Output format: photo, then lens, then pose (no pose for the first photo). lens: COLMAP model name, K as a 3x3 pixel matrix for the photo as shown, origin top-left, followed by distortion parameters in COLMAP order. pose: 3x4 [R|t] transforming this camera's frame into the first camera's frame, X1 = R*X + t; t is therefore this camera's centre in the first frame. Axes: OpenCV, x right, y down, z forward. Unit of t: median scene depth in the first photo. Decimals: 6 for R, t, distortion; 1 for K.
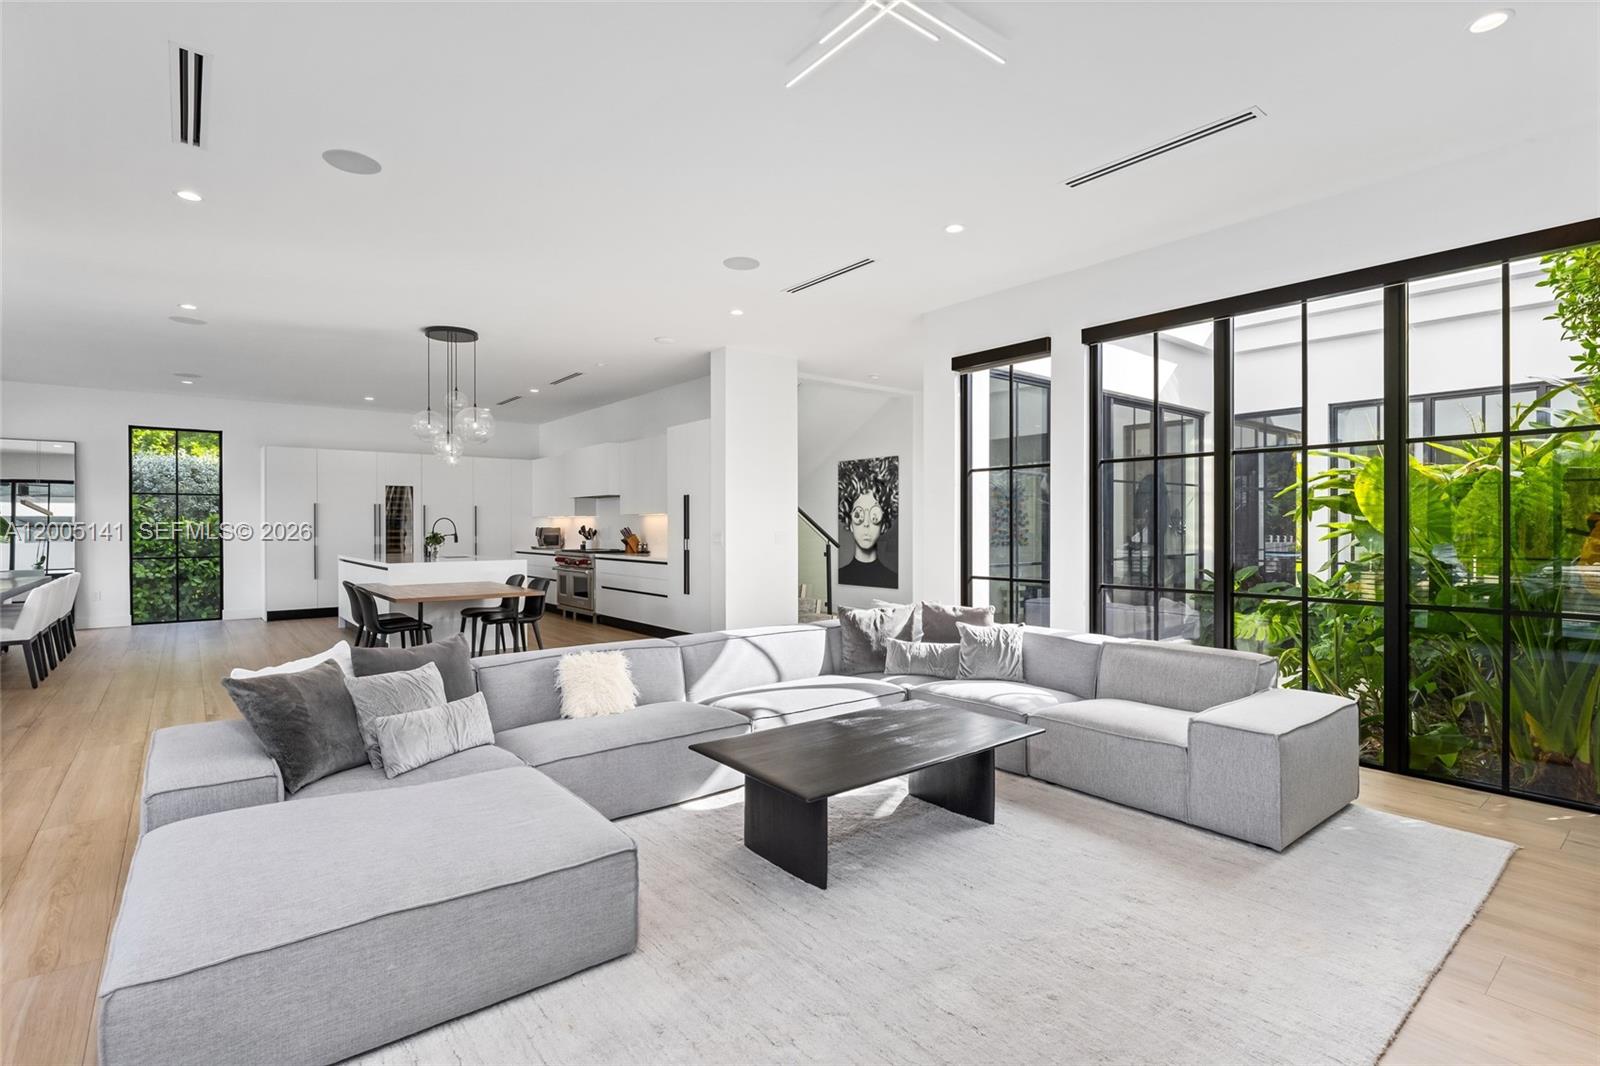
lens RADIAL K [[778.2, 0, 795.1], [0, 778.2, 534.0], [0, 0, 1]] dist [-0.005068, -0.000142]
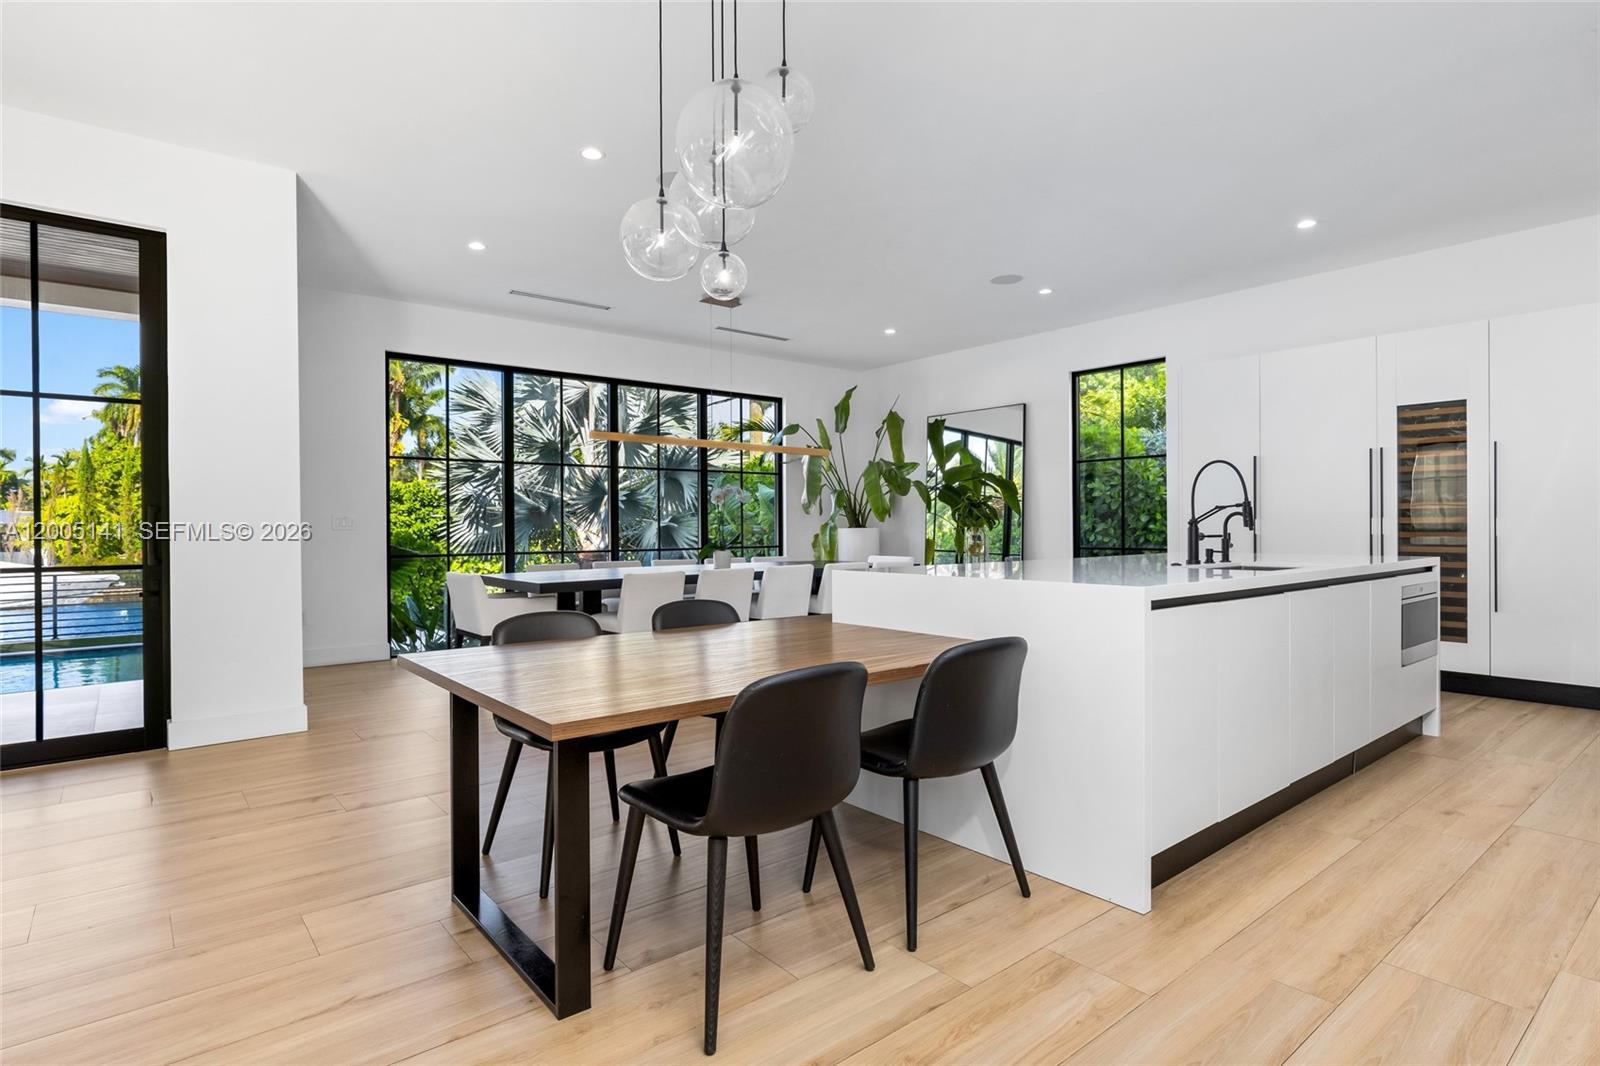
lens RADIAL K [[843.4, 0, 803.3], [0, 843.4, 534.3], [0, 0, 1]] dist [-0.014672, 0.000616]
pose [[0.008683, 0.012031, -0.999890, -0.037158], [-0.005186, 0.999915, 0.011986, 0.009588], [0.999949, 0.005081, 0.008744, 0.672951]]
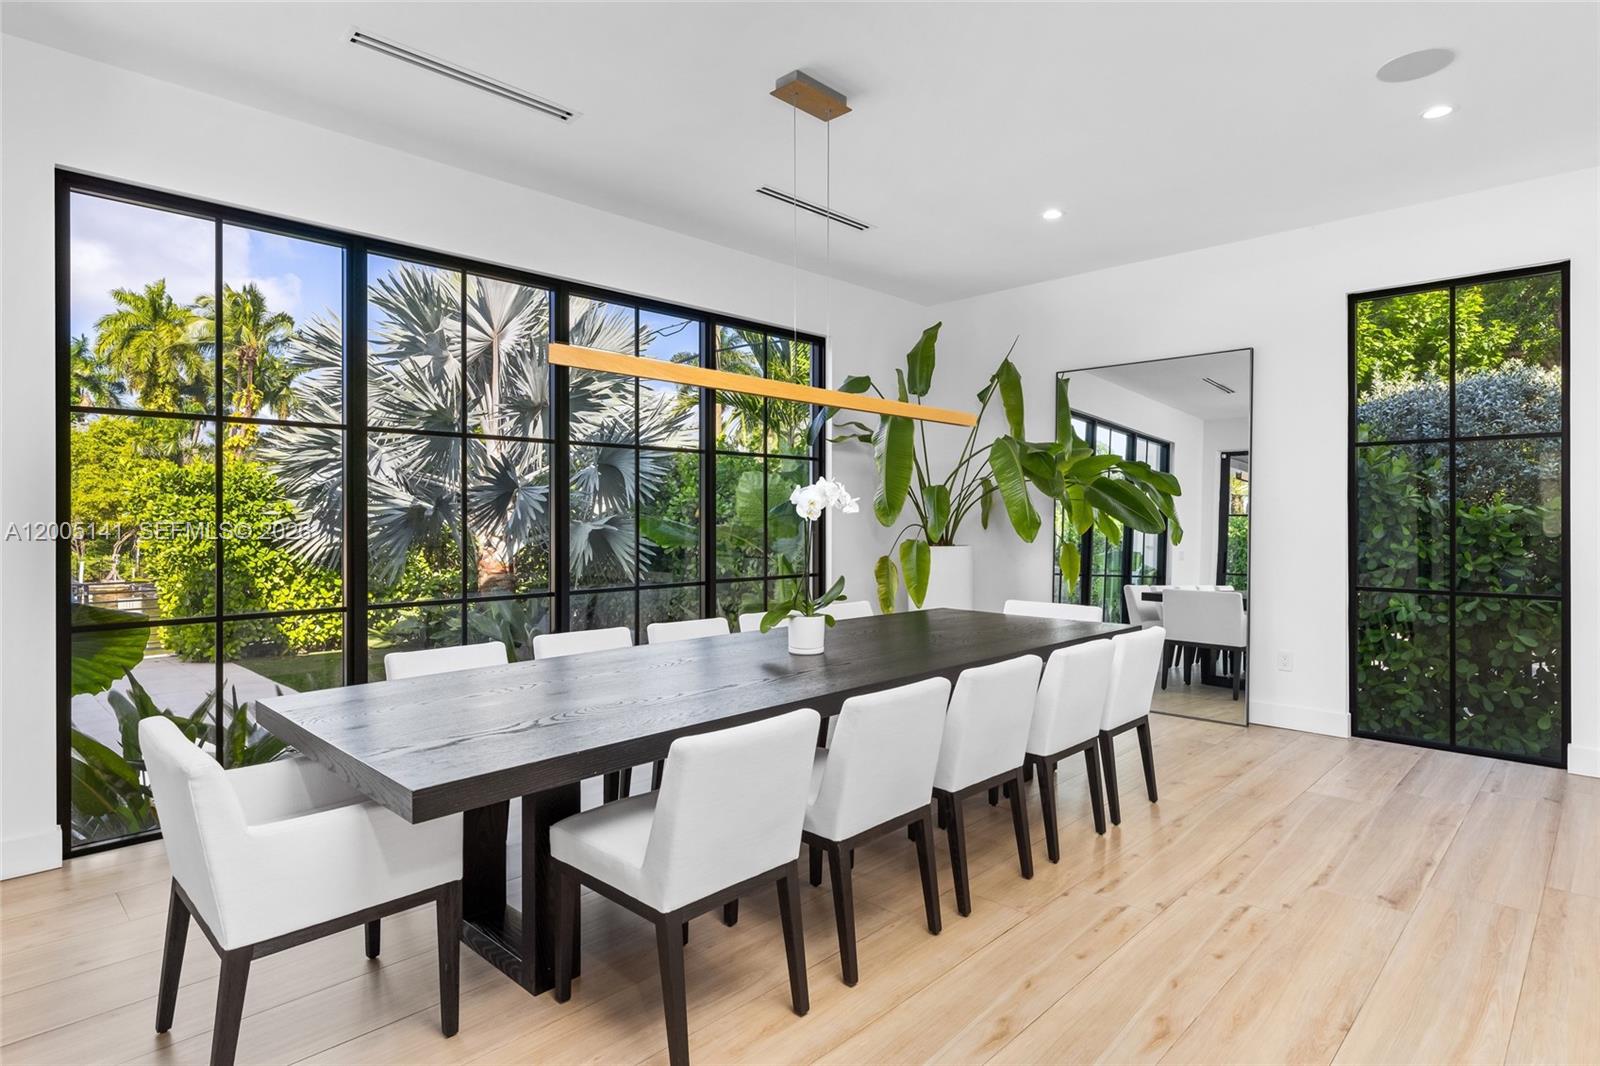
lens RADIAL K [[843.4, 0, 797.0], [0, 843.4, 510.8], [0, 0, 1]] dist [-0.014672, 0.000616]
pose [[0.121844, -0.003128, -0.992544, -0.379849], [-0.011148, 0.999928, -0.004520, -0.006505], [0.992487, 0.011616, 0.121800, 0.572064]]
